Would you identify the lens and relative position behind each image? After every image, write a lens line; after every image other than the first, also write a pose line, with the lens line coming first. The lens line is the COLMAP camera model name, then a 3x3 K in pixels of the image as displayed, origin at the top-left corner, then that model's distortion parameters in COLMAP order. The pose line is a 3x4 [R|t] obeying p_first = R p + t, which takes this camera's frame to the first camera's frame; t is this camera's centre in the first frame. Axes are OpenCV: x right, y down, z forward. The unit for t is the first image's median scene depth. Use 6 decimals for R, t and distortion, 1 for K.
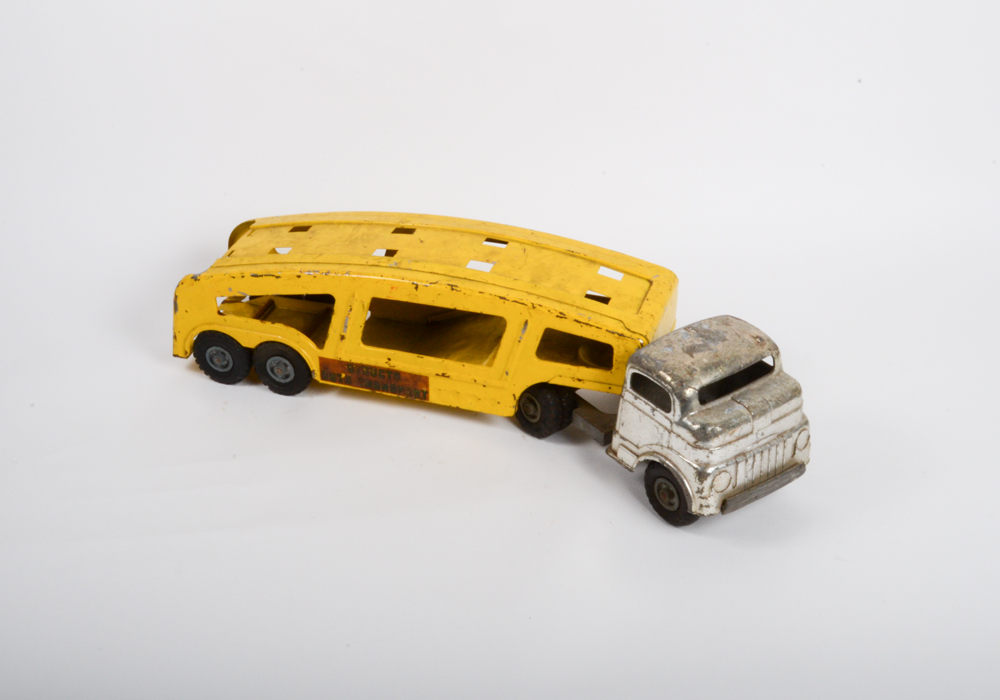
lens RADIAL K [[1204.6, 0, 501.9], [0, 1204.6, 353.1], [0, 0, 1]] dist [0.016506, 0.000000]
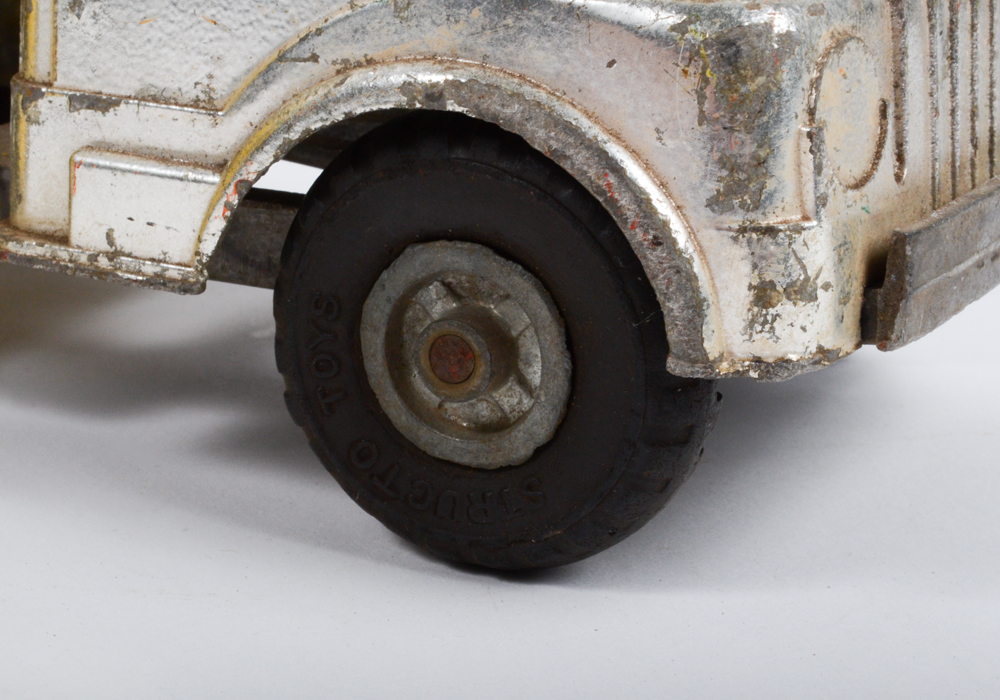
lens RADIAL K [[2482.5, 0, 499.8], [0, 2482.5, 351.4], [0, 0, 1]] dist [0.018386, 0.000000]
pose [[0.897914, -0.127693, 0.421242, 0.010062], [0.224752, 0.955846, -0.189328, 0.181028], [-0.378466, 0.264675, 0.886967, 0.742238]]
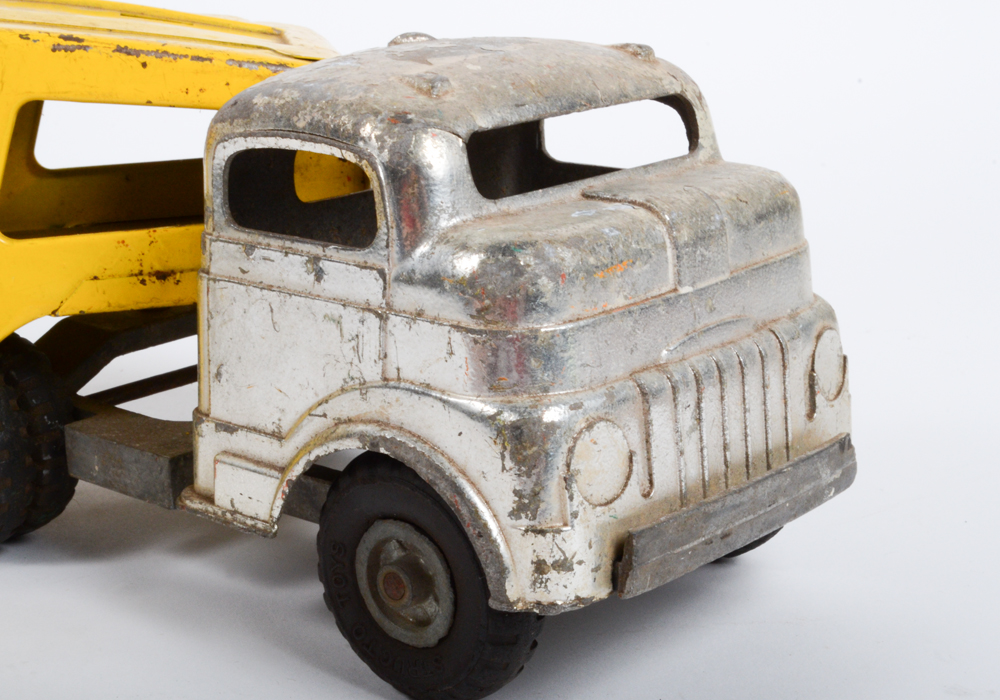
lens RADIAL K [[1737.6, 0, 499.6], [0, 1737.6, 346.6], [0, 0, 1]] dist [-0.019569, 0.000000]
pose [[0.972246, -0.086153, 0.217522, 0.079883], [0.145450, 0.950802, -0.273532, 0.180398], [-0.183255, 0.297578, 0.936944, 0.635187]]
